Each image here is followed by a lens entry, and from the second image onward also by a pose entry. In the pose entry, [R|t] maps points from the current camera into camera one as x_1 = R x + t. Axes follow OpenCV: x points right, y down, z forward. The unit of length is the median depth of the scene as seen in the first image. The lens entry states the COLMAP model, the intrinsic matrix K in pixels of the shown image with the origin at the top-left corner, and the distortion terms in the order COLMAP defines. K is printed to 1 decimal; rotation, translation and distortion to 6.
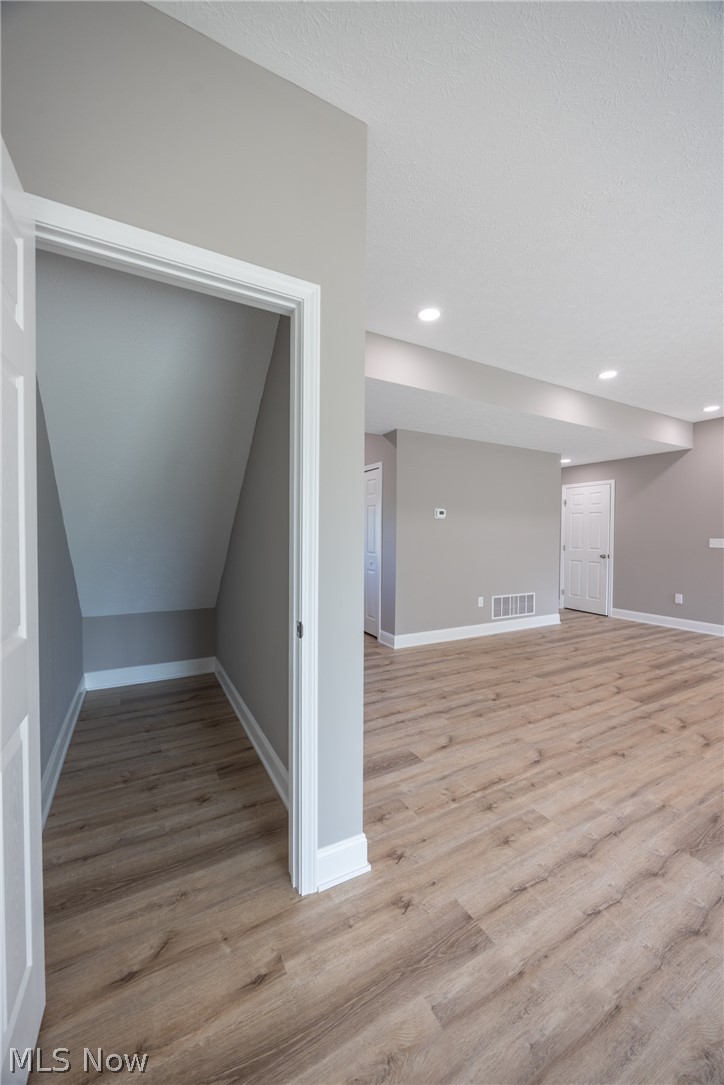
lens RADIAL K [[413.3, 0, 365.2], [0, 413.3, 539.1], [0, 0, 1]] dist [-0.003657, 0.000069]
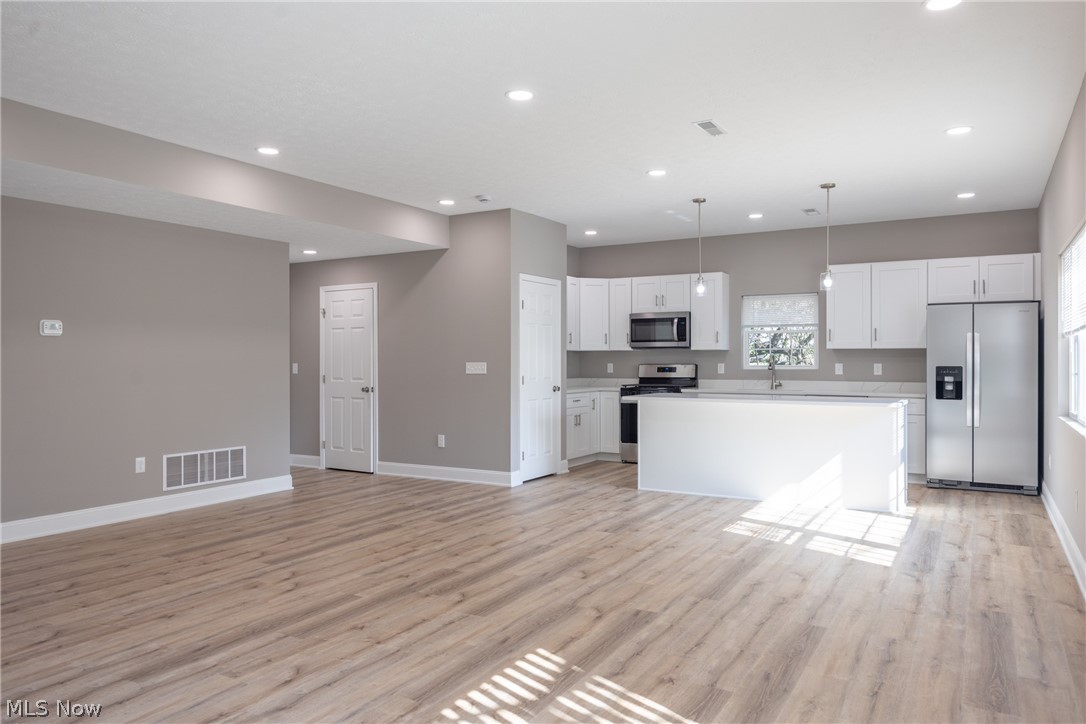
lens RADIAL K [[747.7, 0, 543.9], [0, 747.7, 360.9], [0, 0, 1]] dist [-0.003252, 0.000849]
pose [[0.862012, -0.011693, 0.506753, 0.285249], [0.018596, 0.999790, -0.008564, 0.013666], [-0.506546, 0.016806, 0.862049, -0.404252]]
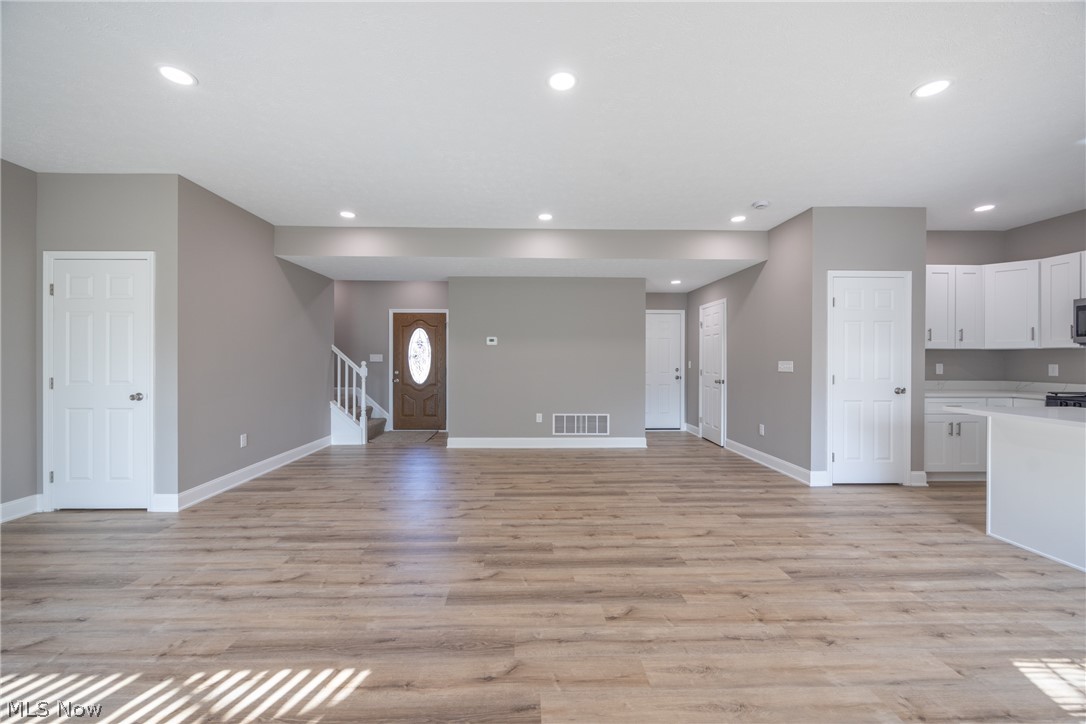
lens RADIAL K [[413.7, 0, 533.2], [0, 413.7, 360.8], [0, 0, 1]] dist [-0.003657, 0.000069]
pose [[0.884241, -0.005062, -0.467004, 0.972622], [-0.002717, 0.999869, -0.015984, 0.016567], [0.467023, 0.015403, 0.884111, -0.017420]]
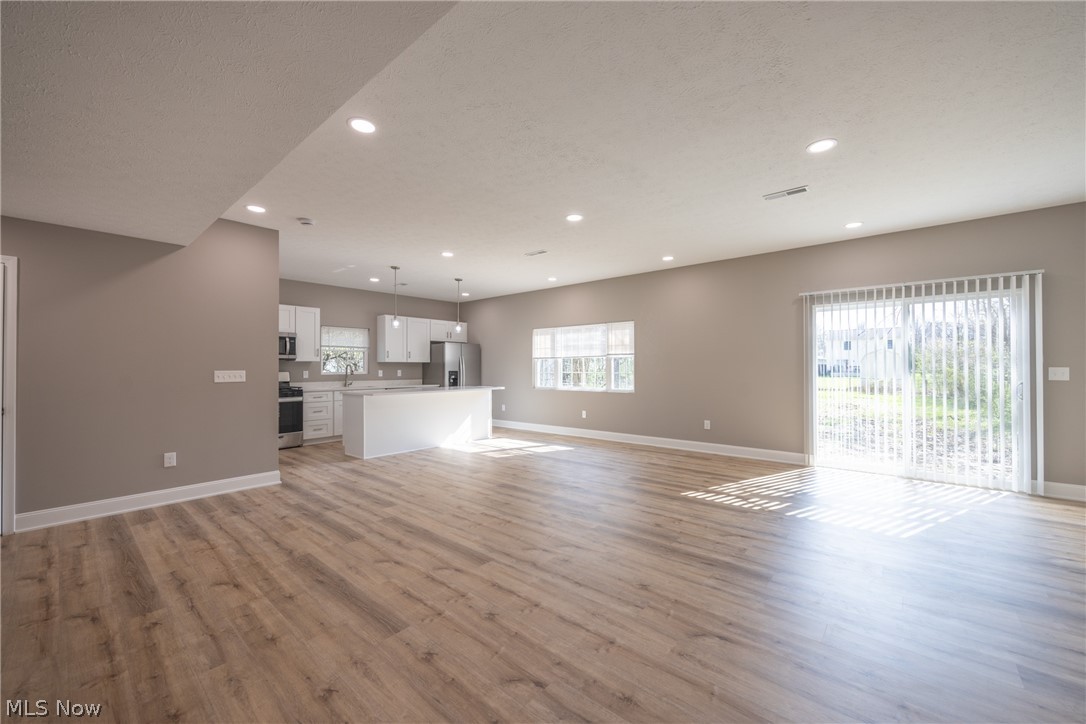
lens RADIAL K [[424.2, 0, 541.6], [0, 424.2, 361.1], [0, 0, 1]] dist [-0.003080, -0.000751]
pose [[-0.339549, 0.008998, 0.940545, -0.134945], [0.017622, 0.999840, -0.003203, -0.005048], [-0.940423, 0.015487, -0.339653, 0.865684]]
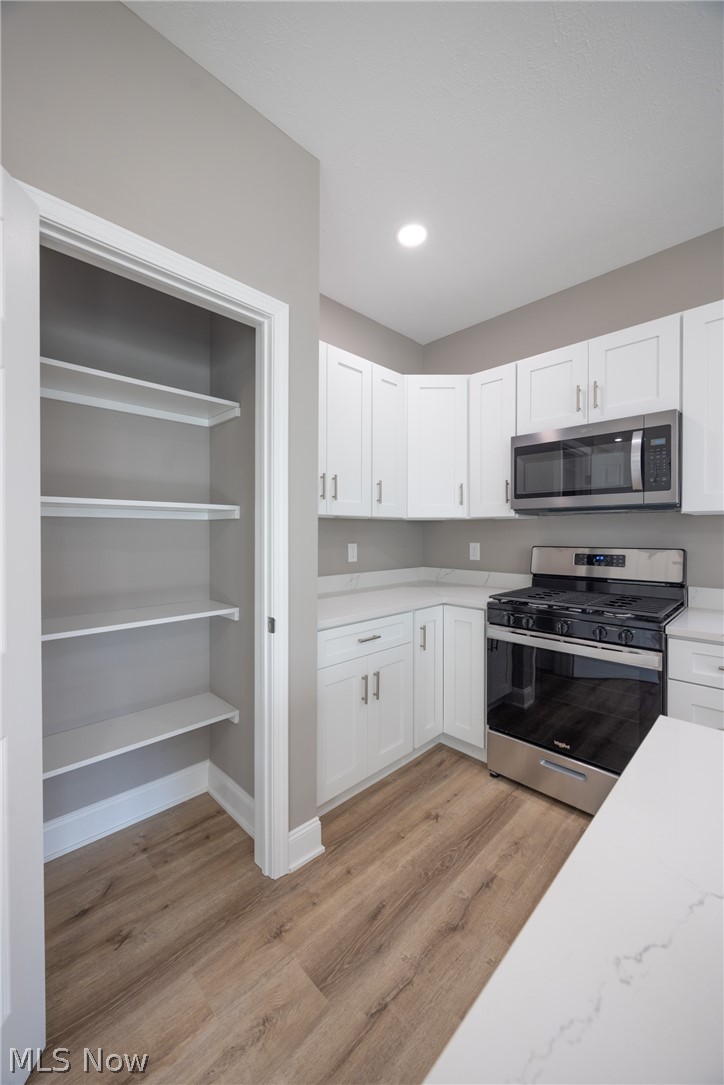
lens RADIAL K [[423.8, 0, 356.6], [0, 423.8, 531.1], [0, 0, 1]] dist [-0.003080, -0.000751]
pose [[0.964315, -0.007988, 0.264636, 1.260641], [0.012394, 0.999811, -0.014981, -0.006149], [-0.264466, 0.017727, 0.964232, 0.861708]]
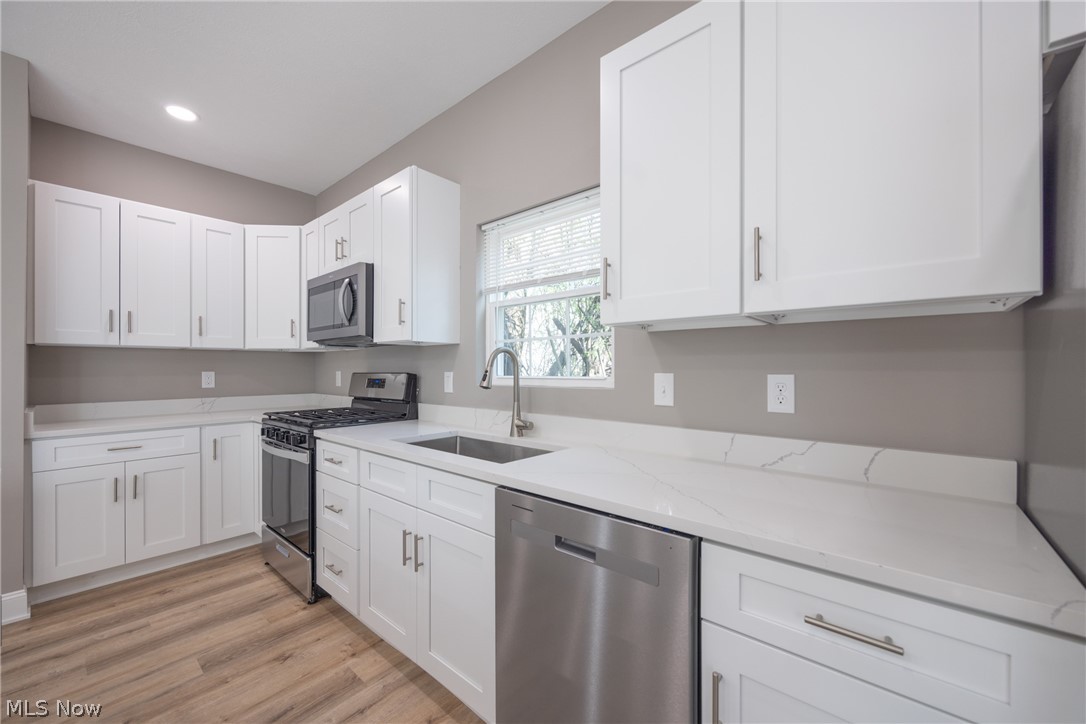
lens RADIAL K [[424.2, 0, 550.3], [0, 424.2, 366.5], [0, 0, 1]] dist [-0.003080, -0.000751]
pose [[0.936015, -0.006929, 0.351892, 1.731123], [0.014841, 0.999694, -0.019792, 0.018045], [-0.351648, 0.023748, 0.935831, 0.585421]]
